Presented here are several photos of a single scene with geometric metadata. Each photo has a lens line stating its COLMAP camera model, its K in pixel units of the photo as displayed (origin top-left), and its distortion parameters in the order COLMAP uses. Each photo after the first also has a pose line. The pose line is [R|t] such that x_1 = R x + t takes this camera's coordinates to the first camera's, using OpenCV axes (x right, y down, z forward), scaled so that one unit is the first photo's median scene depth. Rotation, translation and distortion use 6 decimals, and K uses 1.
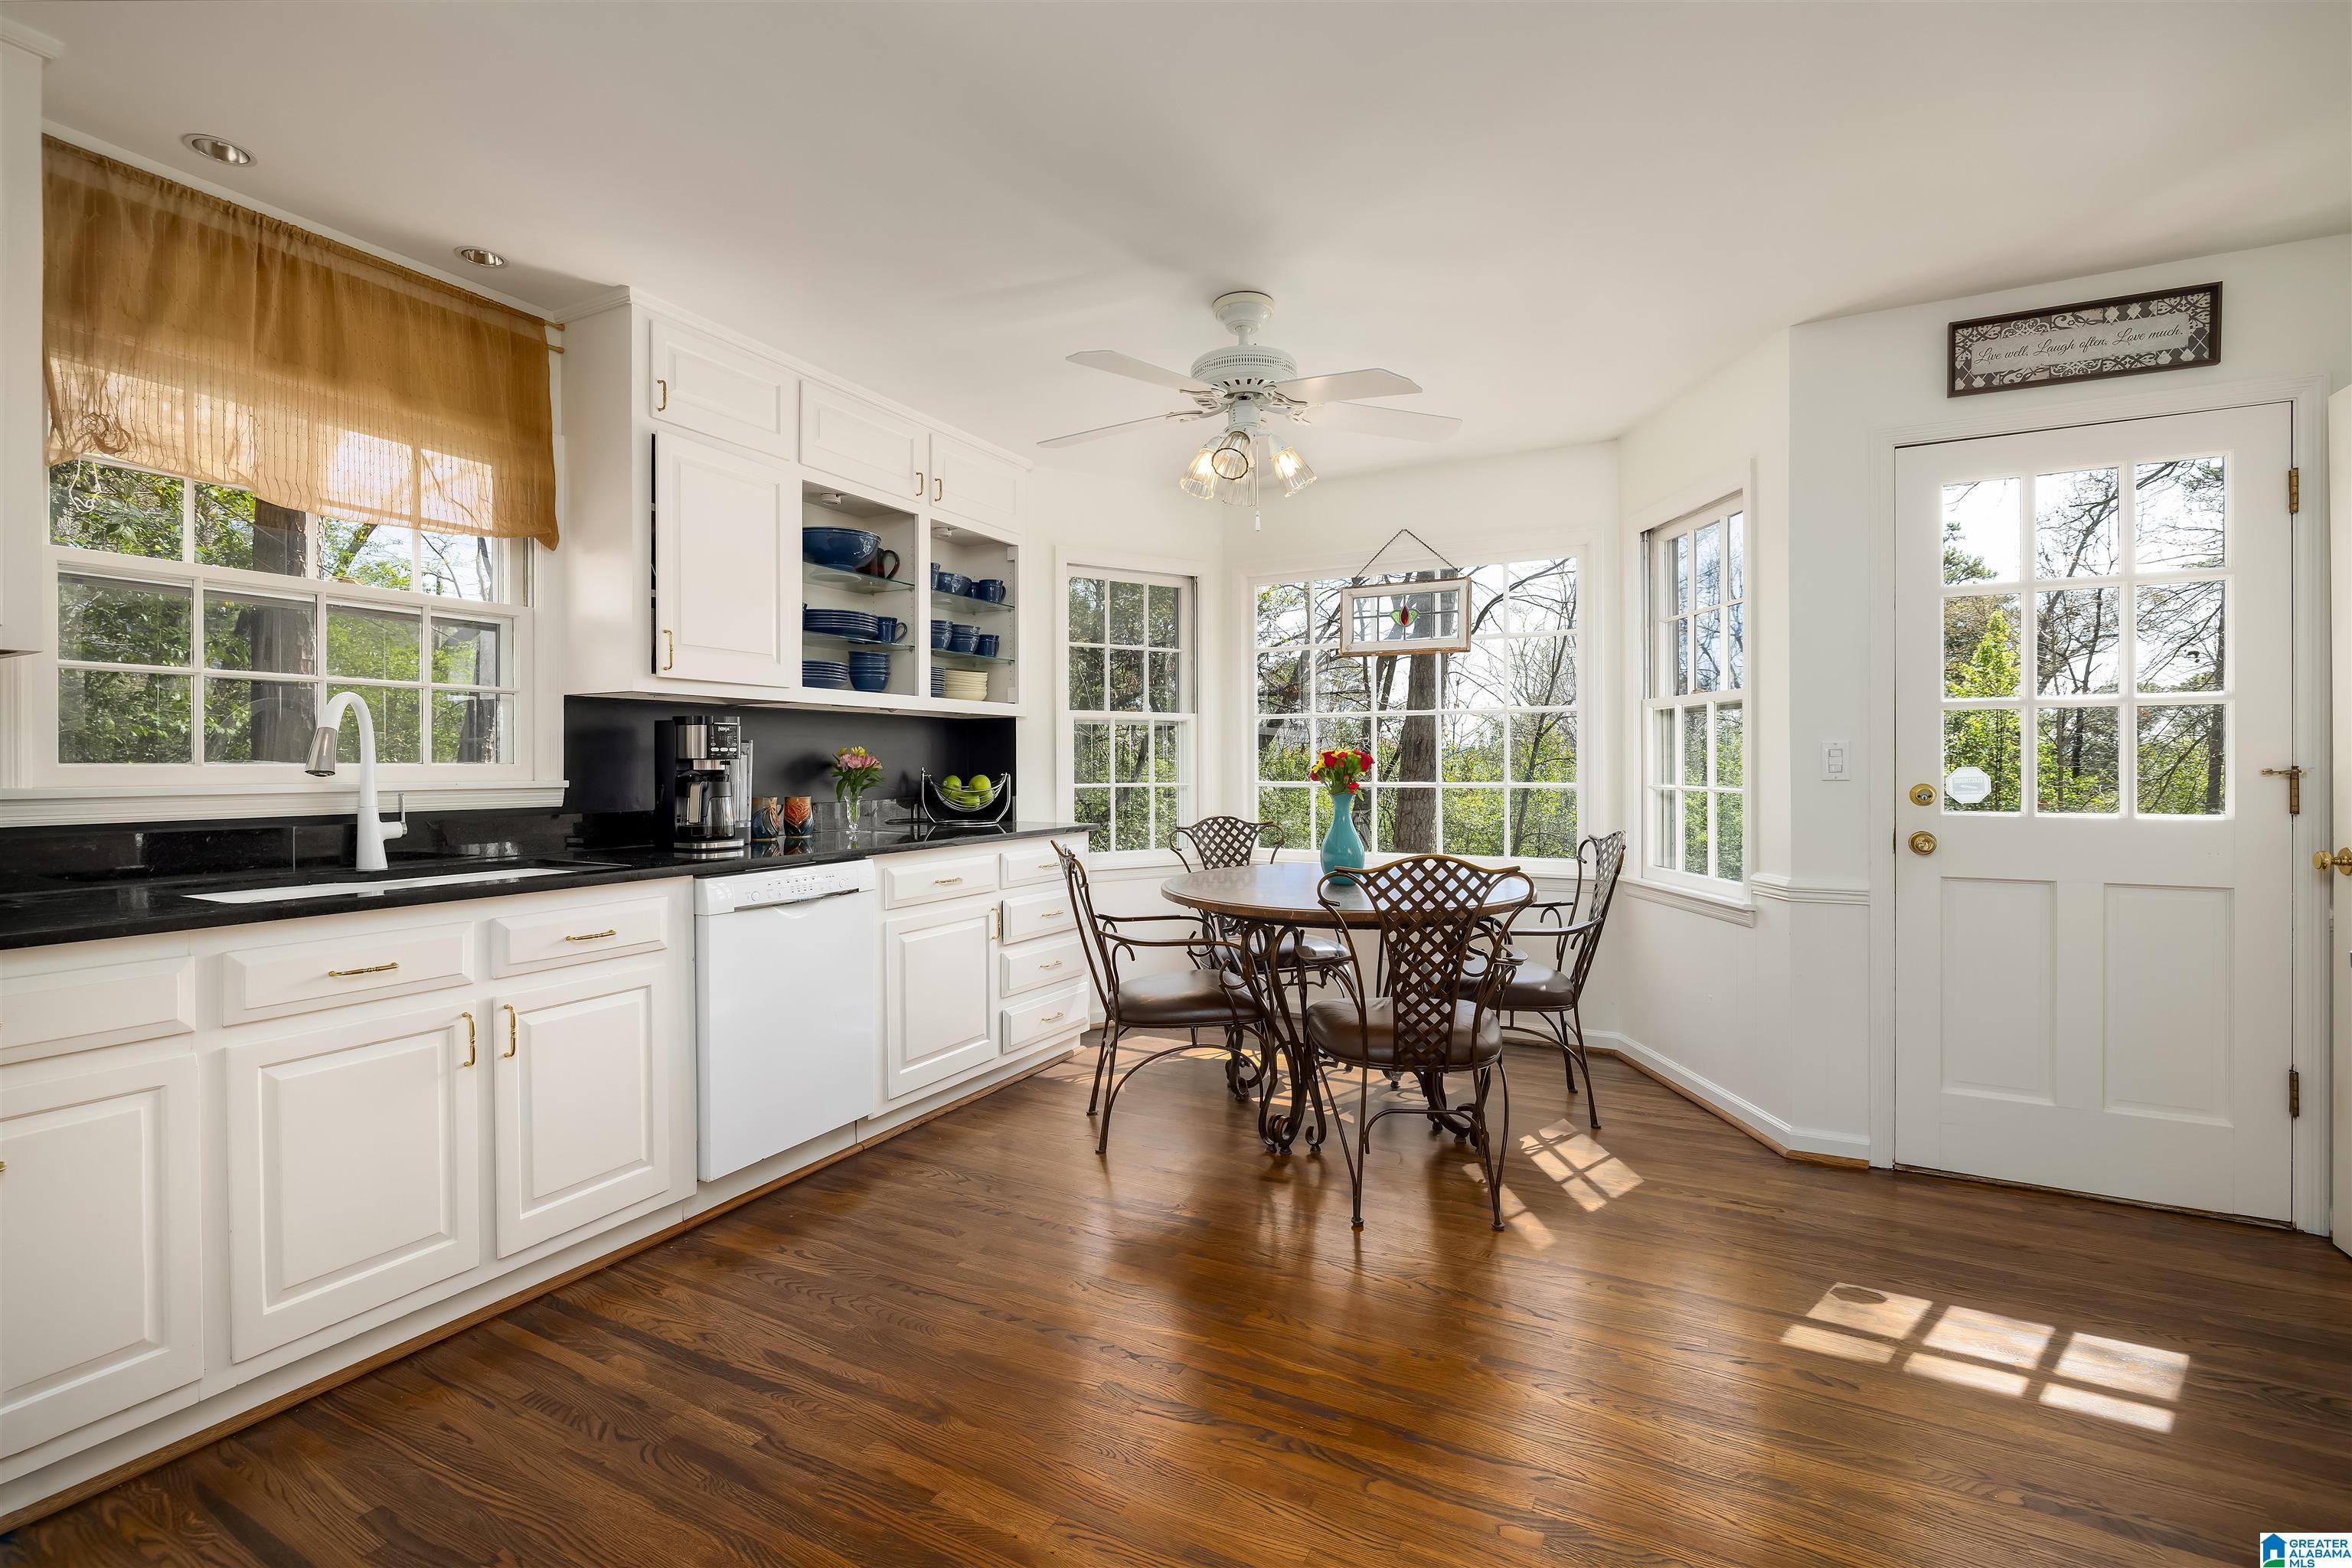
lens RADIAL K [[1053.7, 0, 1176.0], [0, 1053.7, 784.0], [0, 0, 1]] dist [-0.001380, -0.000249]
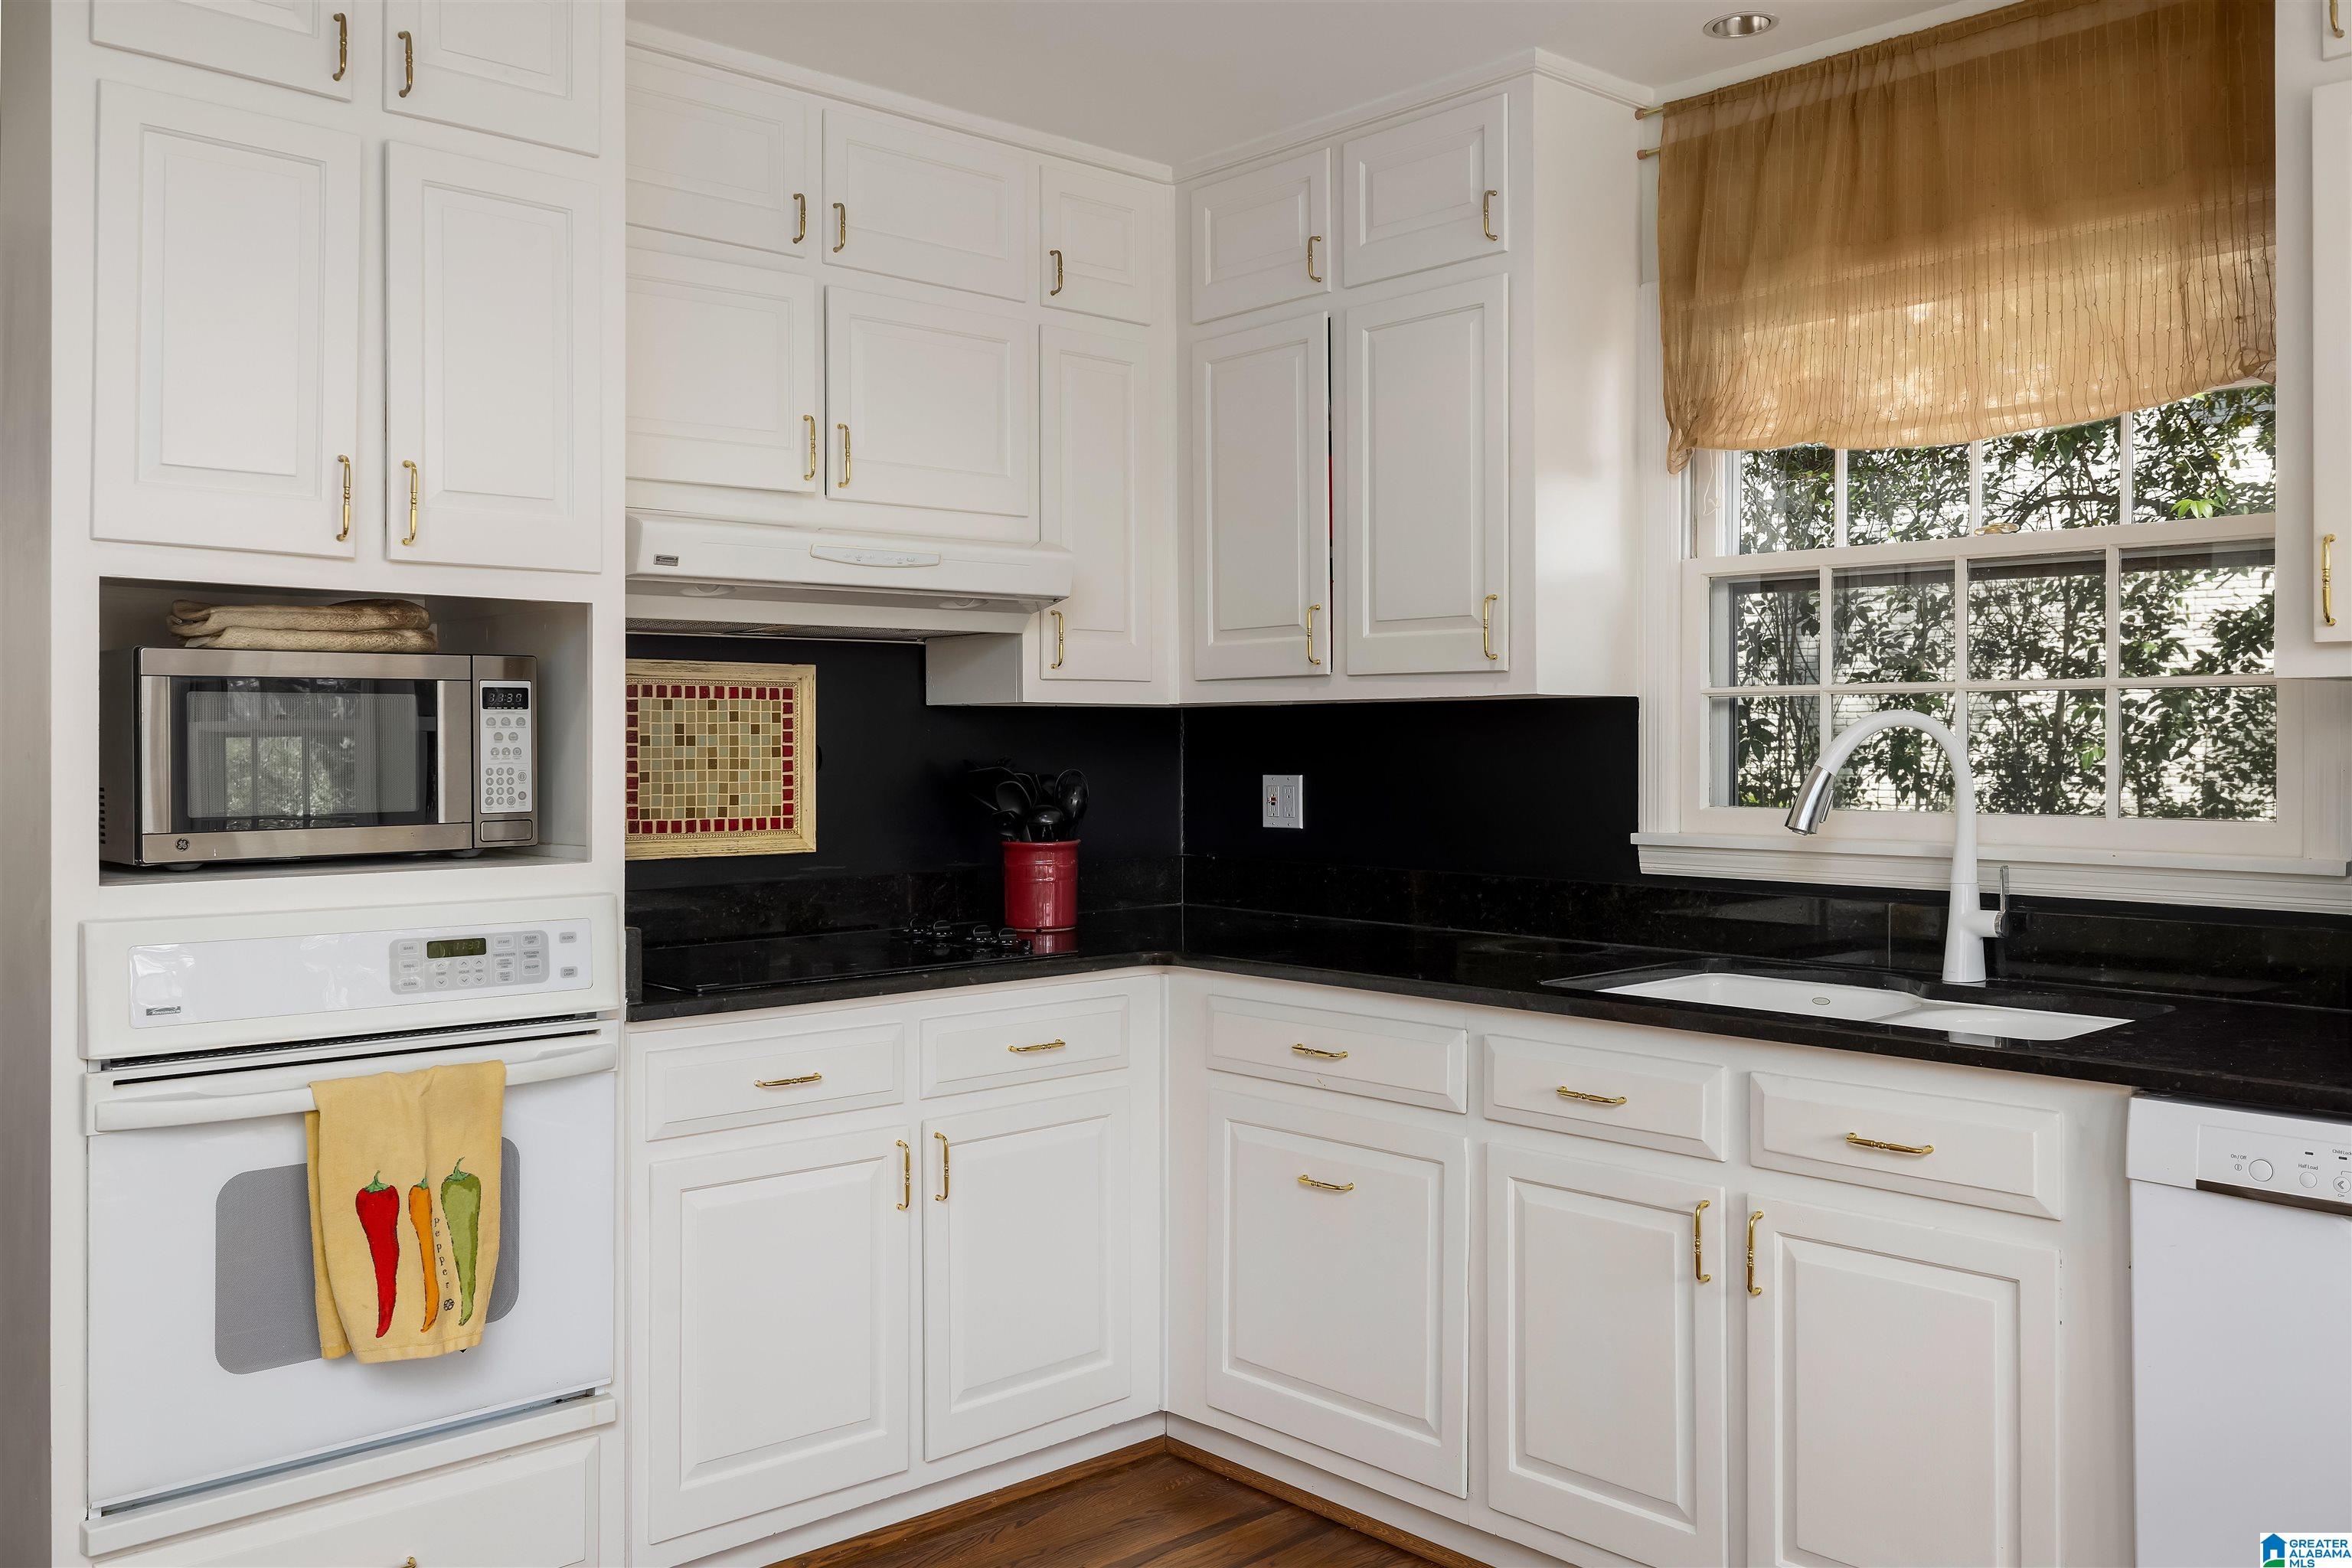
lens RADIAL K [[1936.4, 0, 1173.3], [0, 1936.4, 741.8], [0, 0, 1]] dist [0.005739, 0.001626]
pose [[-0.341400, -0.000027, -0.939918, 0.503381], [-0.020310, 0.999767, 0.007348, -0.062564], [0.939699, 0.021599, -0.341321, 0.952284]]
